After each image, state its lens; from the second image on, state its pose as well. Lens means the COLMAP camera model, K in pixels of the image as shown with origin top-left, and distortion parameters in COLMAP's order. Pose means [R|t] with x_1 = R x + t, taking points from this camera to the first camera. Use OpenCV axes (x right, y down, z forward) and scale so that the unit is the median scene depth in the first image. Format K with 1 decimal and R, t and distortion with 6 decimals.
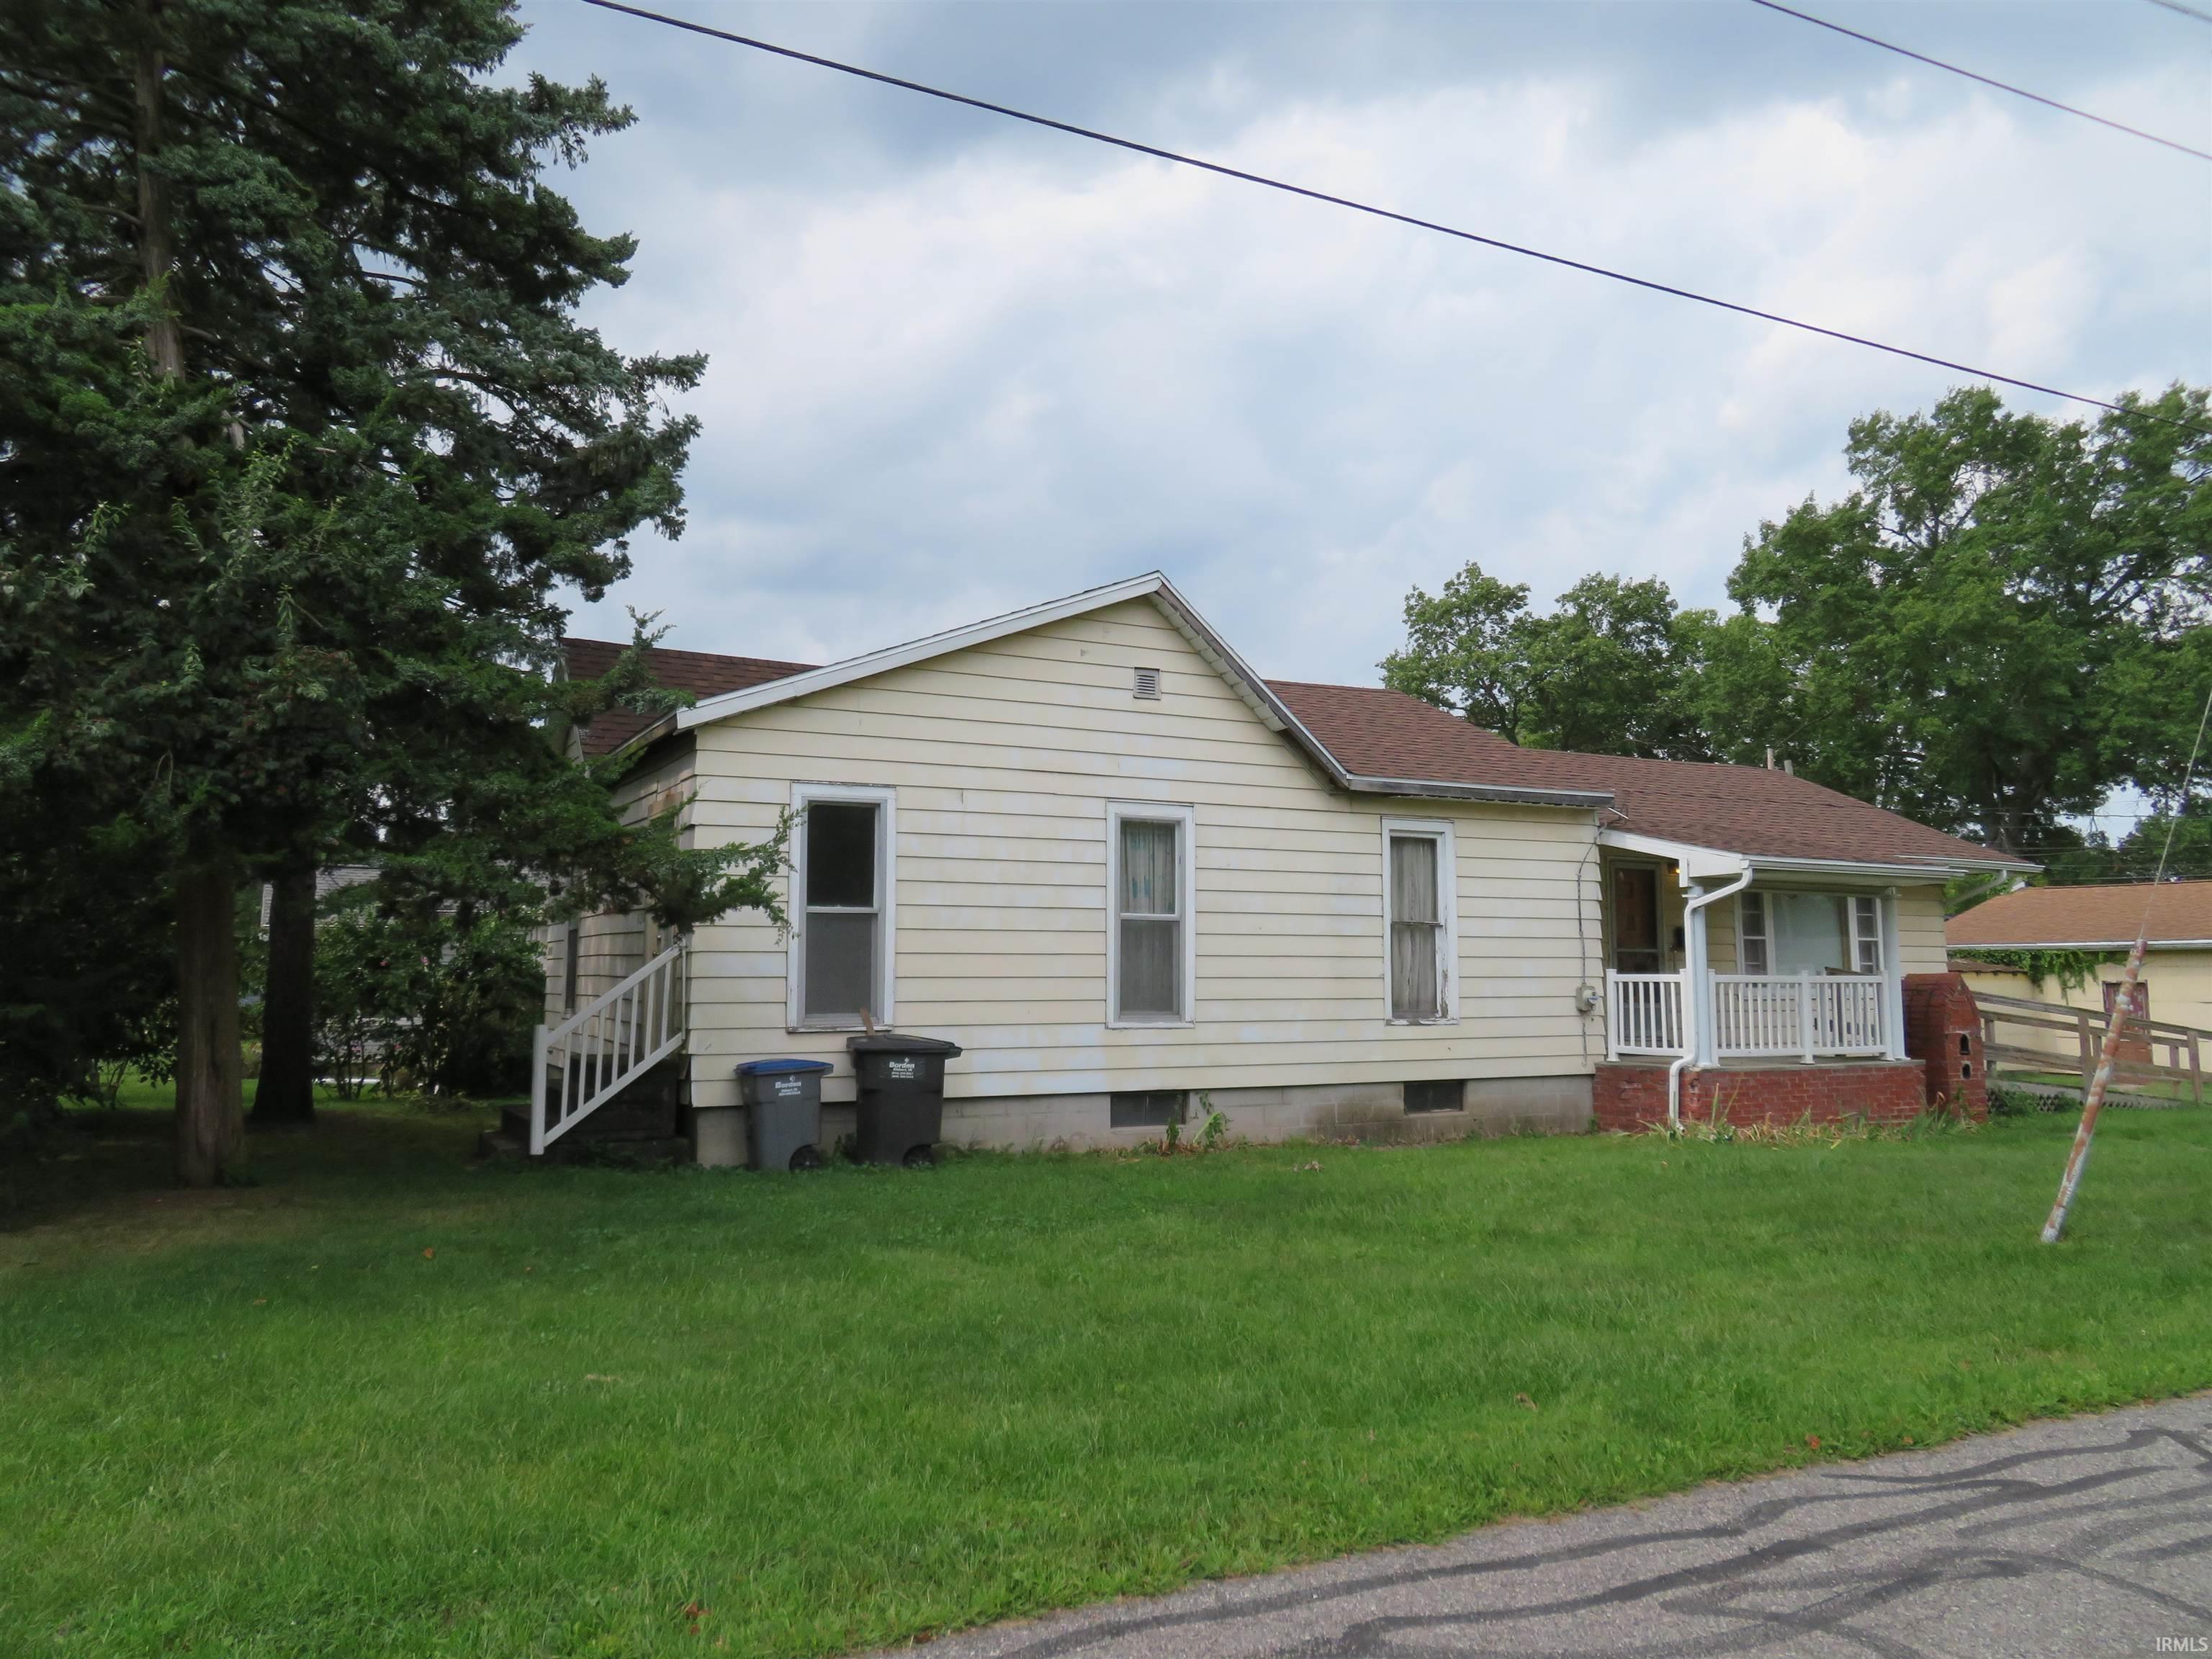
lens RADIAL K [[1593.1, 0, 1108.7], [0, 1593.1, 792.0], [0, 0, 1]] dist [-0.004398, 0.010554]
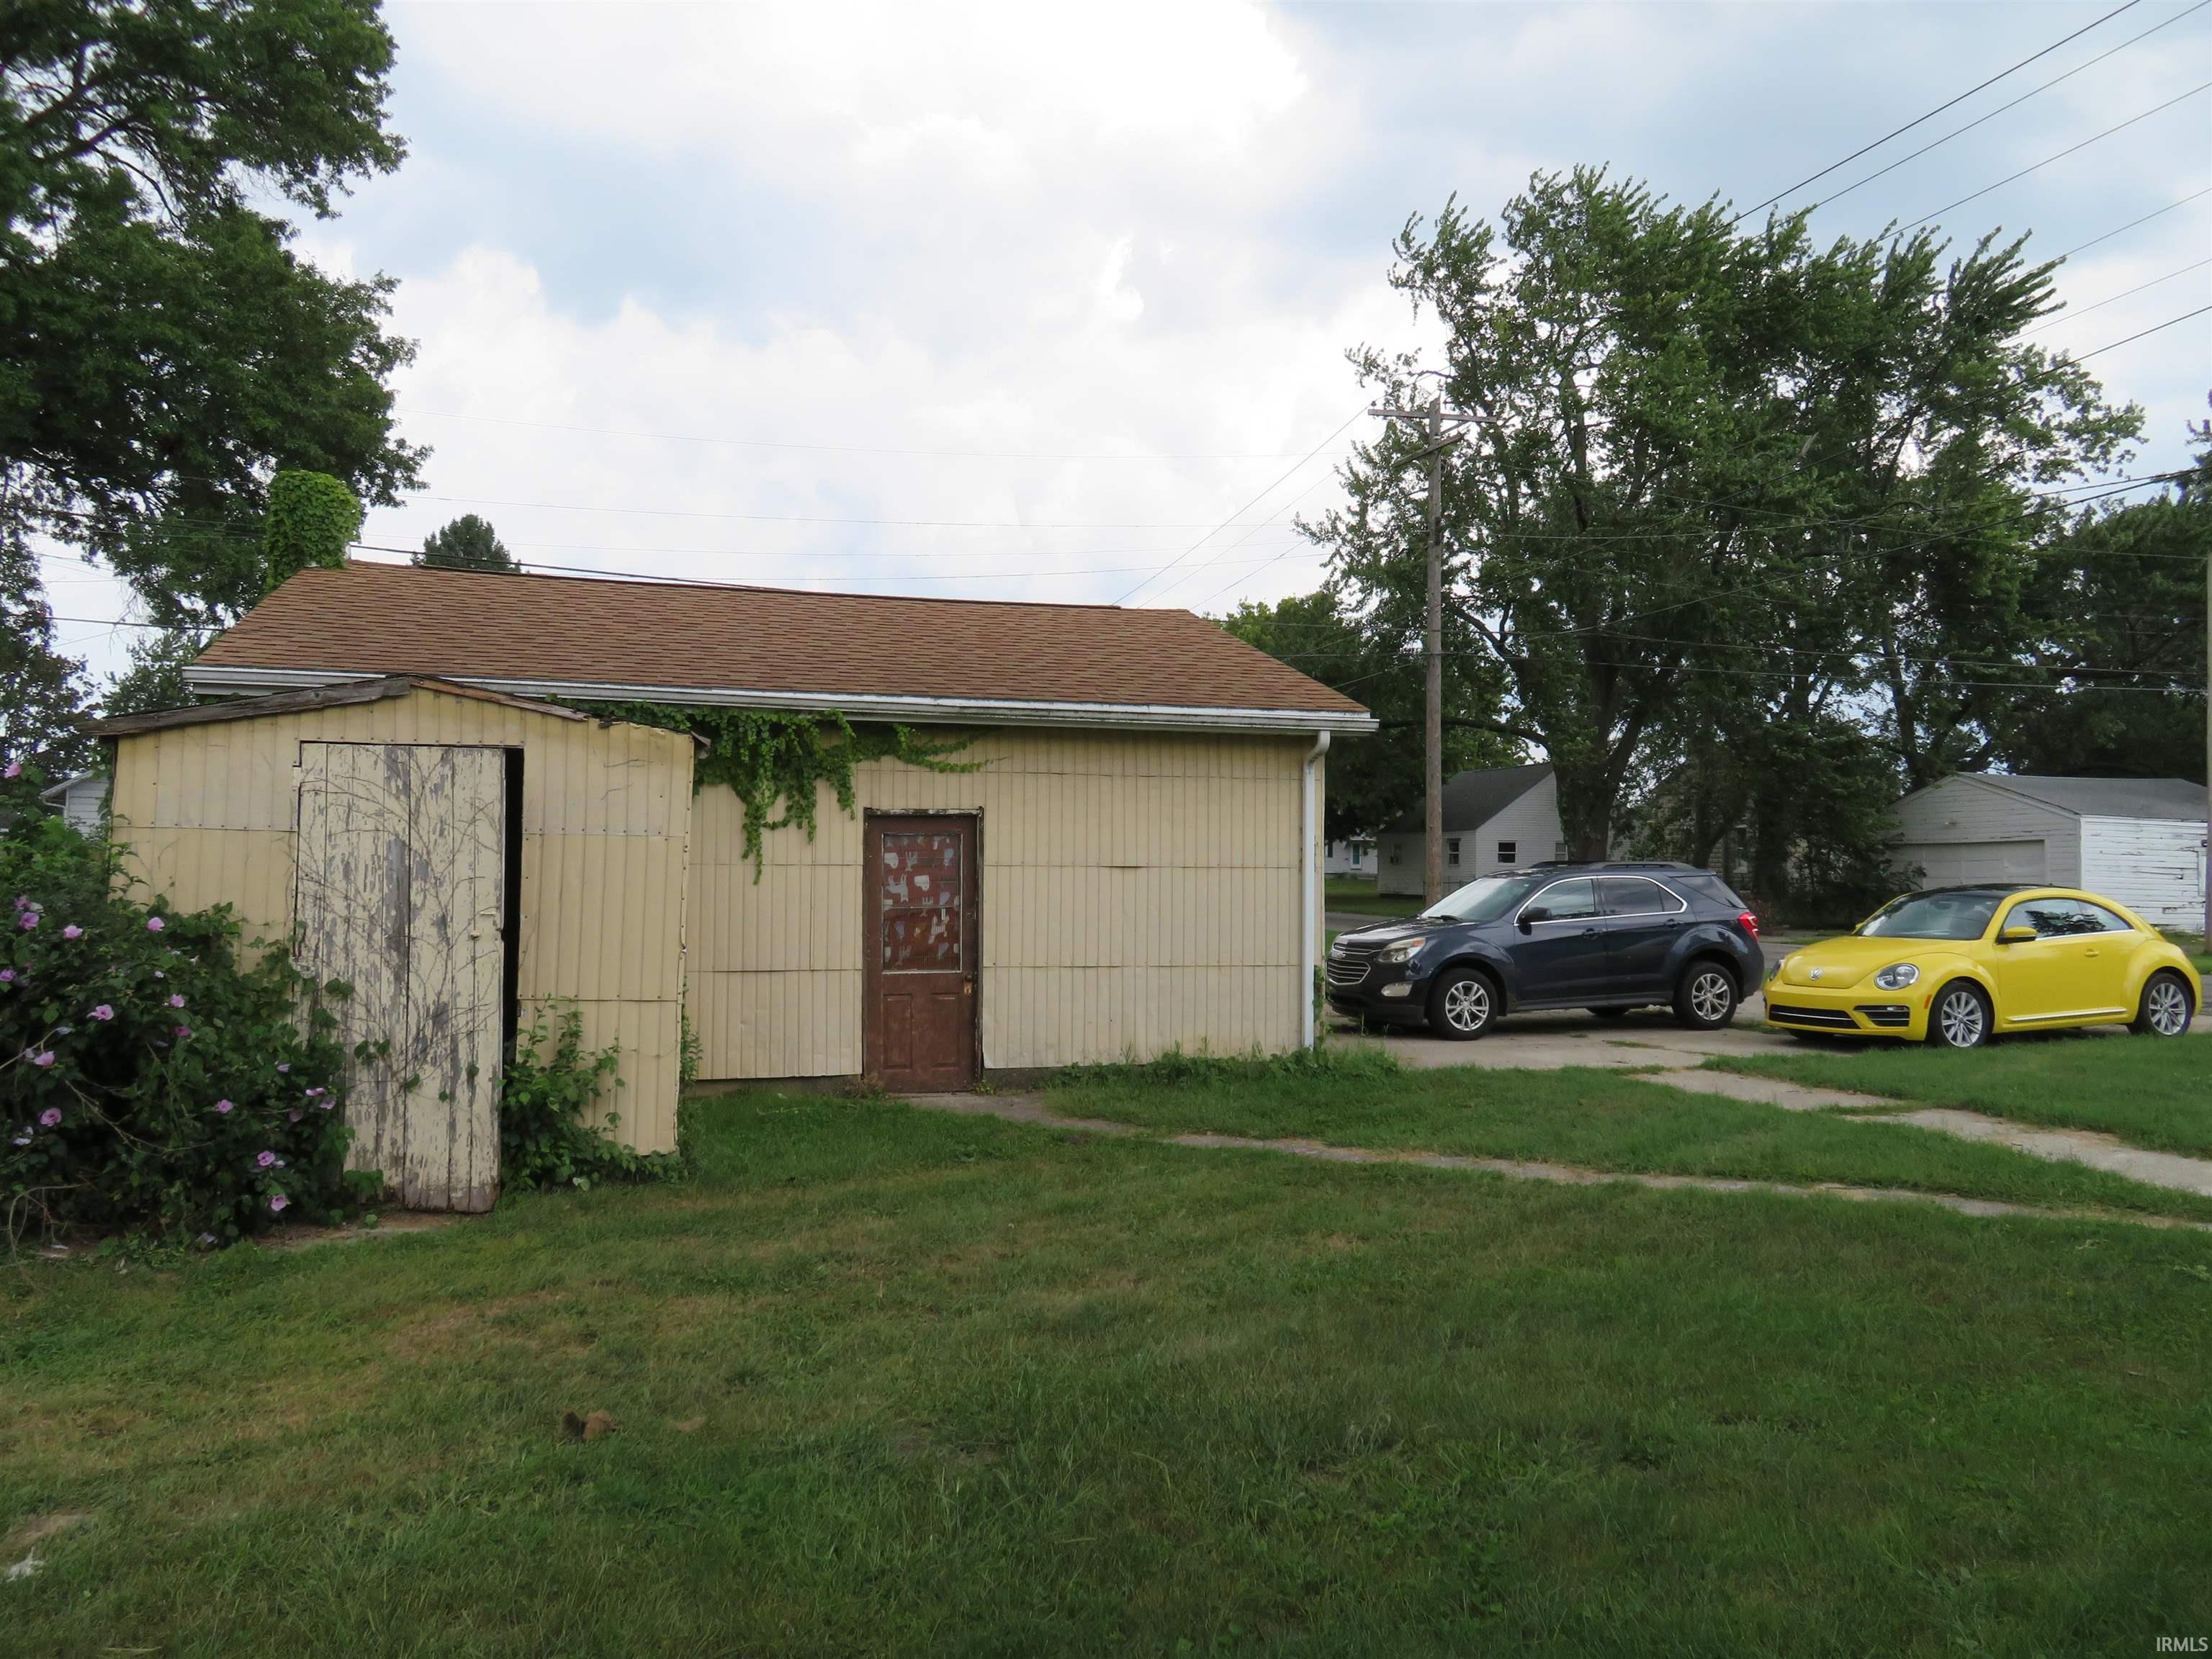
lens RADIAL K [[1593.1, 0, 1094.9], [0, 1593.1, 809.4], [0, 0, 1]] dist [-0.004398, 0.010554]
pose [[0.168479, 0.041558, 0.984829, 0.580653], [-0.129968, 0.991325, -0.019598, 0.245723], [-0.977099, -0.124694, 0.172418, 1.833997]]
